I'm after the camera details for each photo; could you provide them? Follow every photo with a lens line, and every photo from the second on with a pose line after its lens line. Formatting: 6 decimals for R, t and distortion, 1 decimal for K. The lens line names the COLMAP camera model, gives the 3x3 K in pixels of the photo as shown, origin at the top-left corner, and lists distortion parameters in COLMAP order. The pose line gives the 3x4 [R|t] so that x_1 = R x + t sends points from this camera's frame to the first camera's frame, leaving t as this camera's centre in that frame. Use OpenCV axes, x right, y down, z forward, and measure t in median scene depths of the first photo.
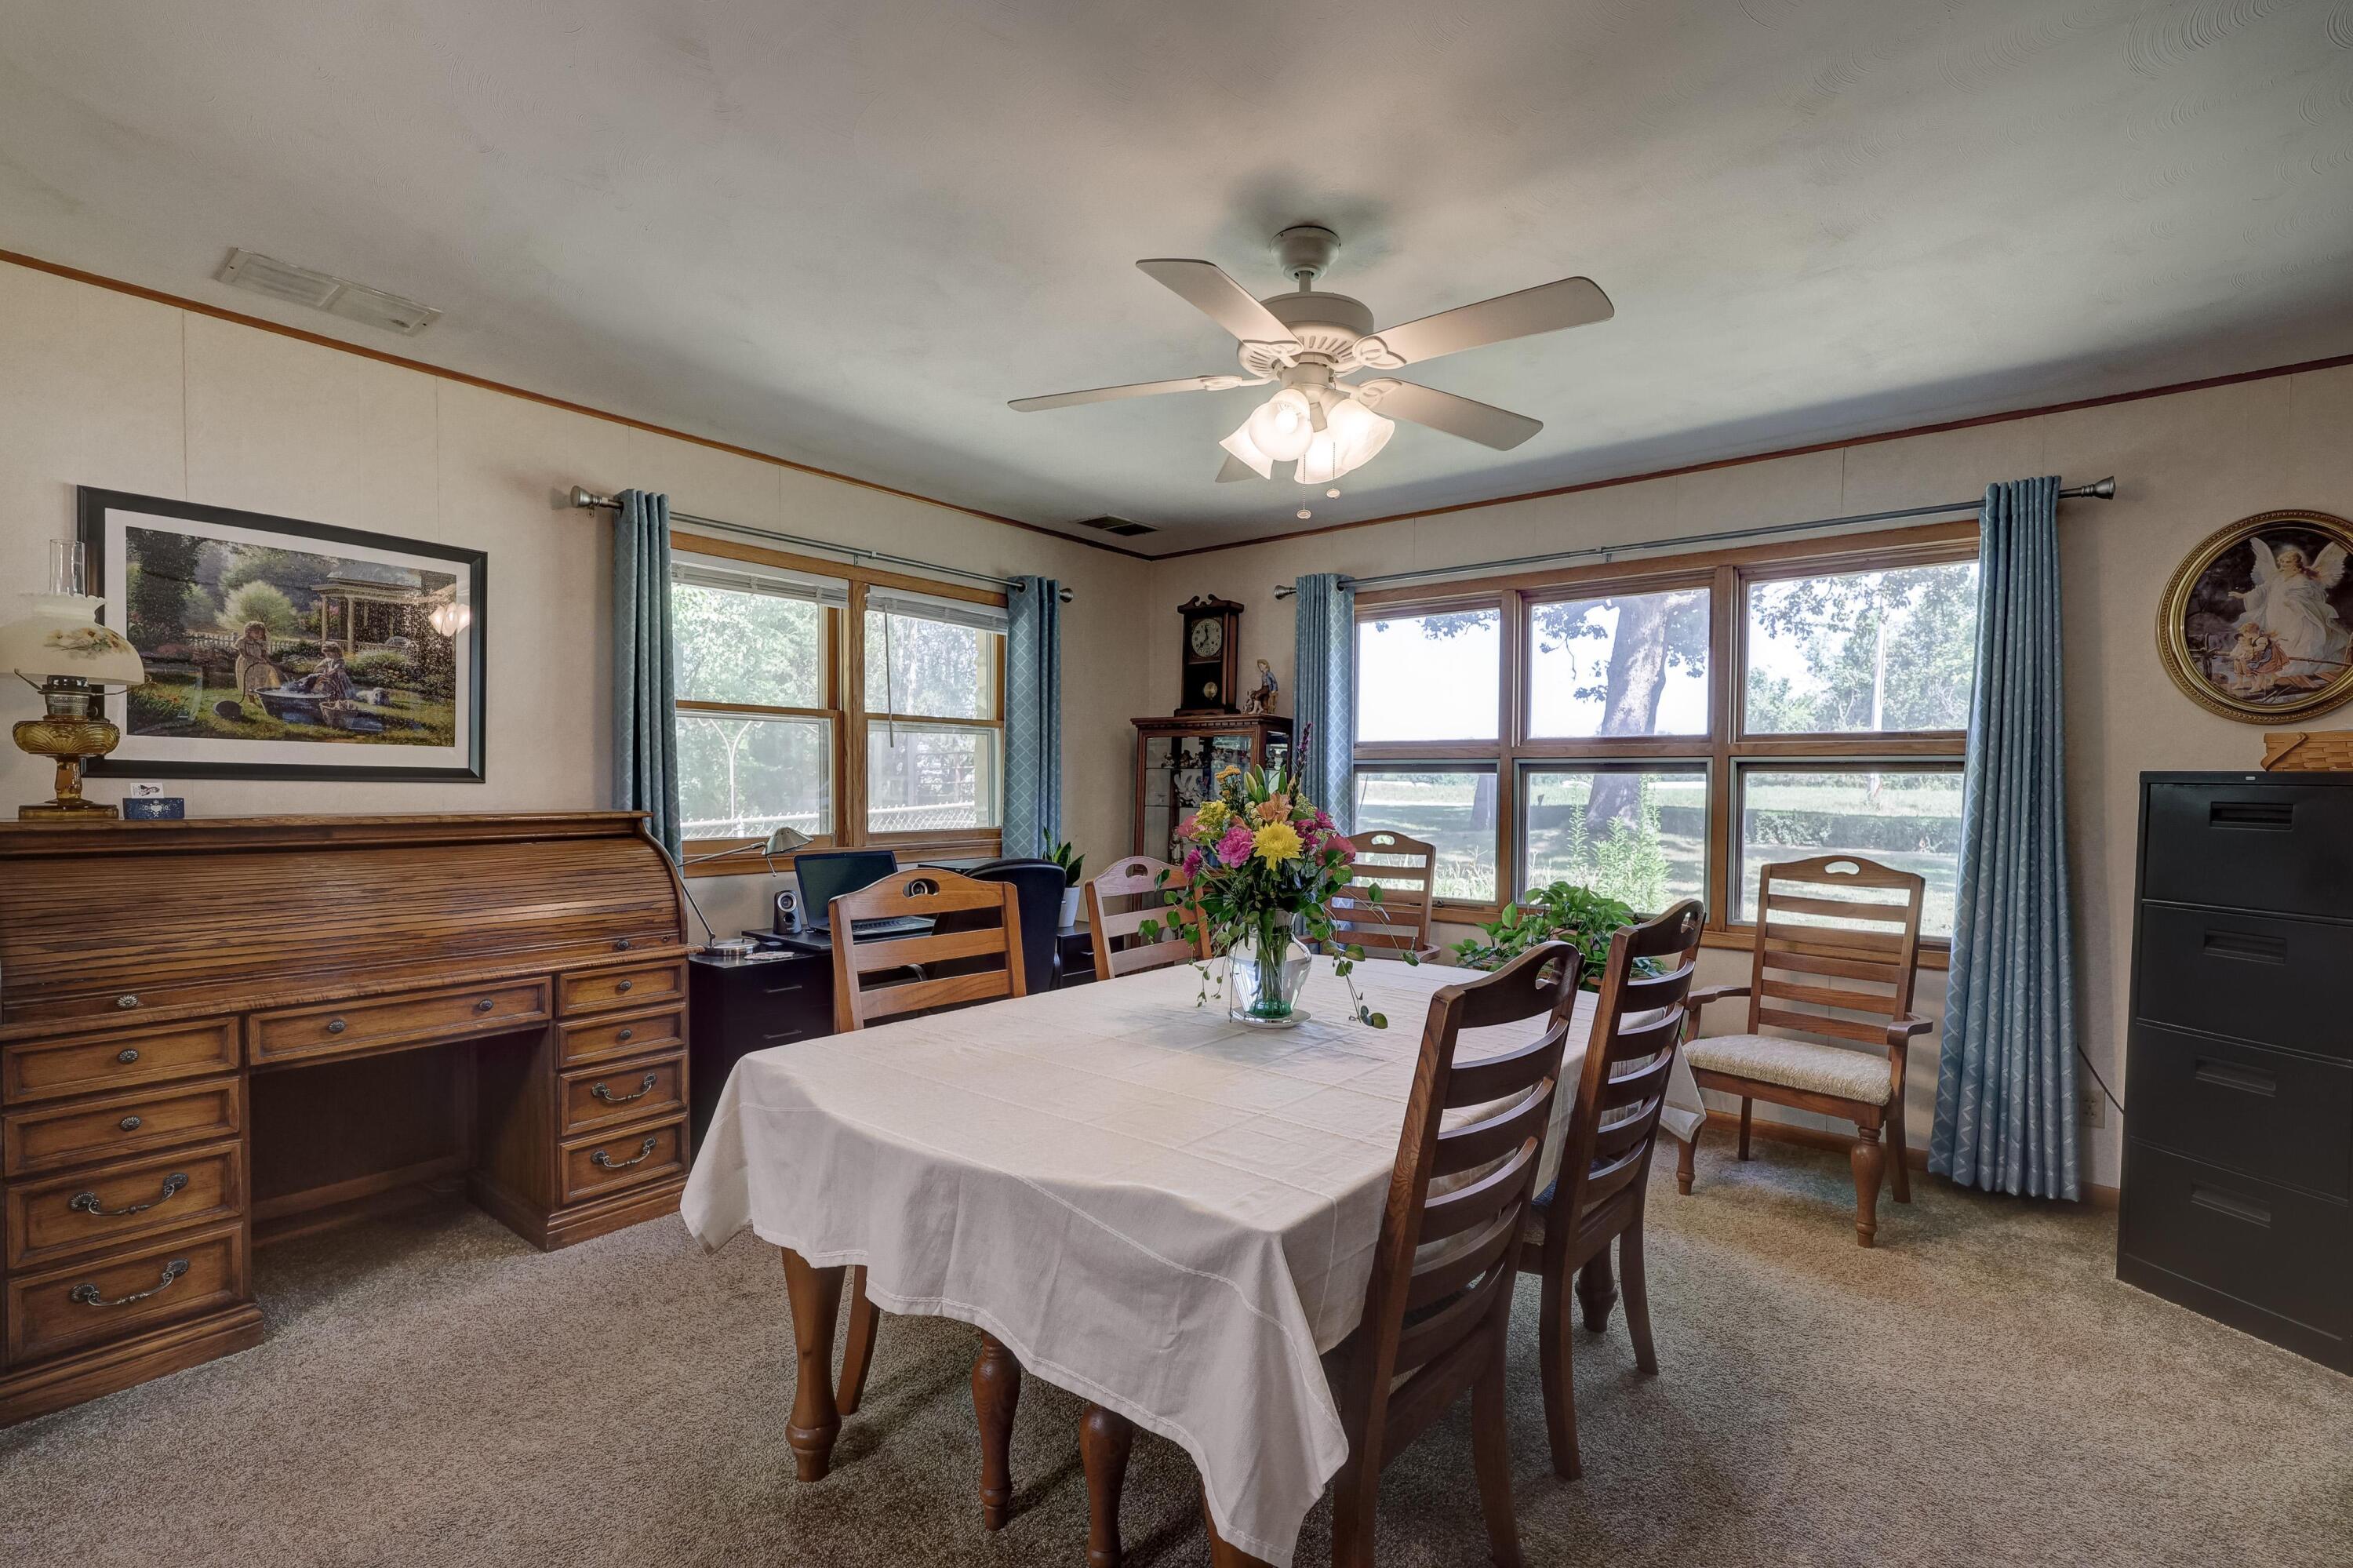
lens RADIAL K [[1051.8, 0, 1188.2], [0, 1051.8, 791.5], [0, 0, 1]] dist [0.001065, 0.000070]
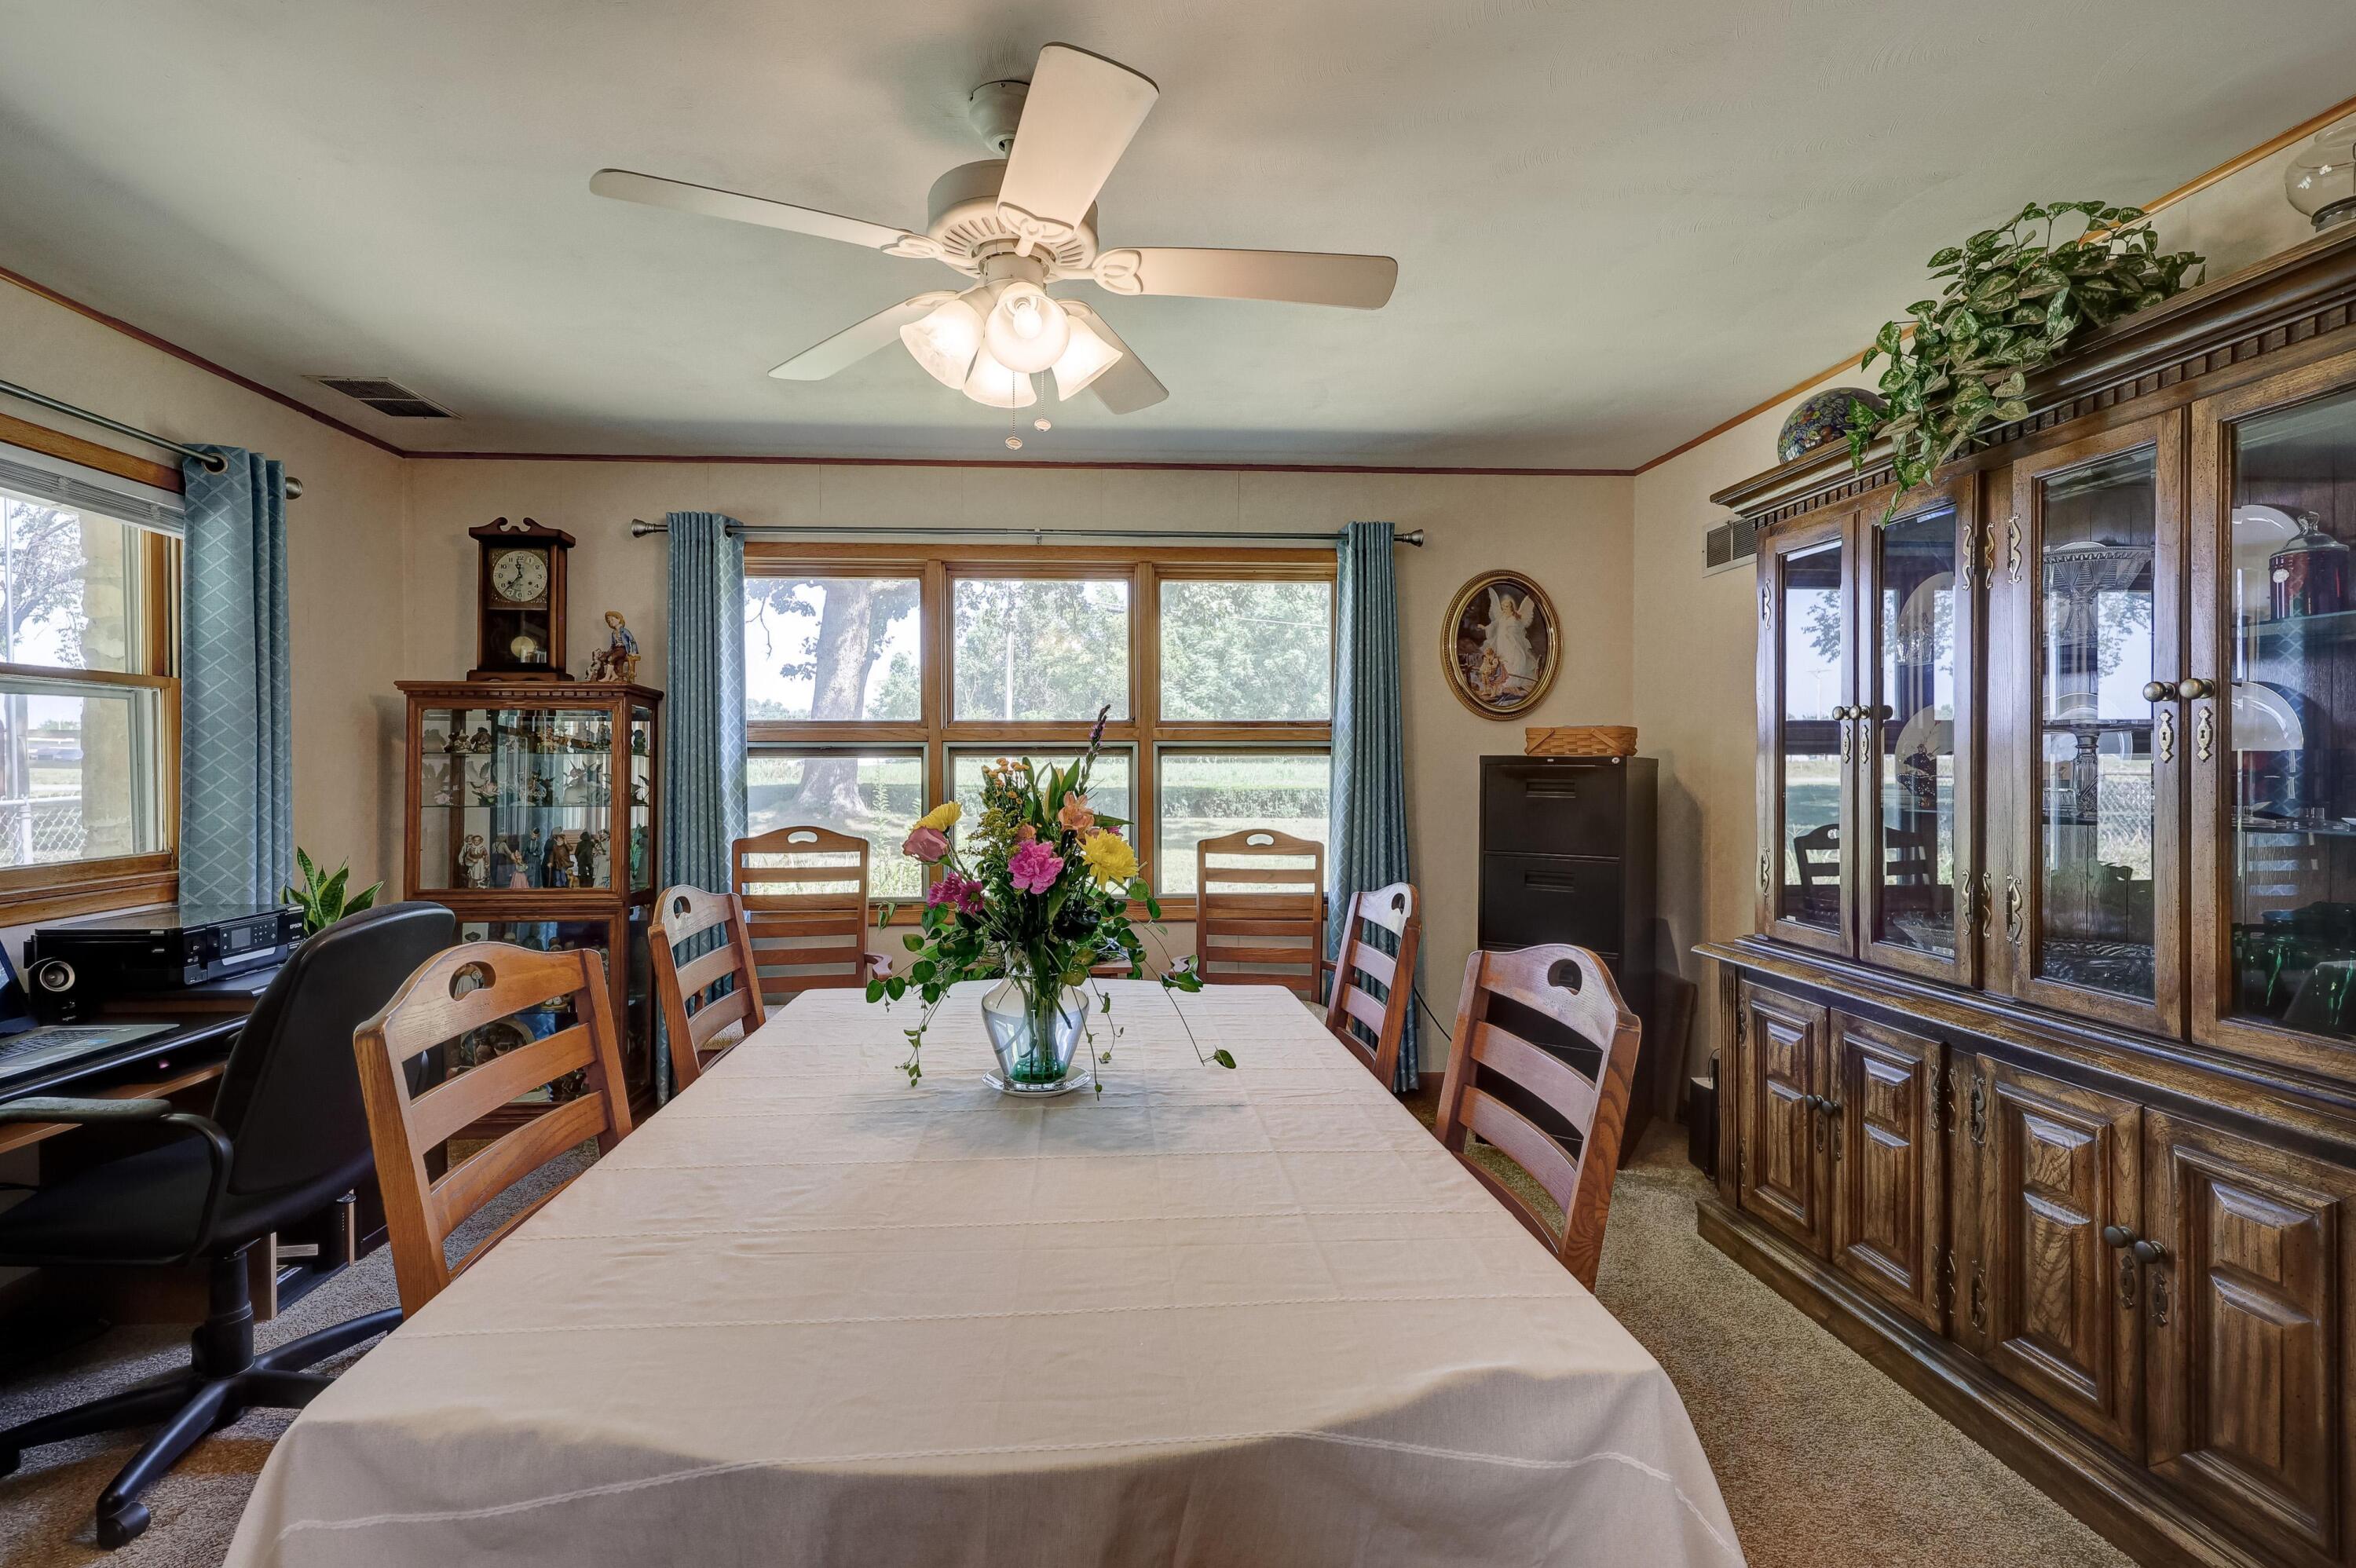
lens RADIAL K [[1070.2, 0, 1188.8], [0, 1070.2, 767.0], [0, 0, 1]] dist [0.000813, 0.000288]
pose [[0.739047, -0.013276, 0.673523, -0.162019], [0.015238, 0.999879, 0.002988, -0.008209], [-0.673481, 0.008055, 0.739160, 0.146384]]
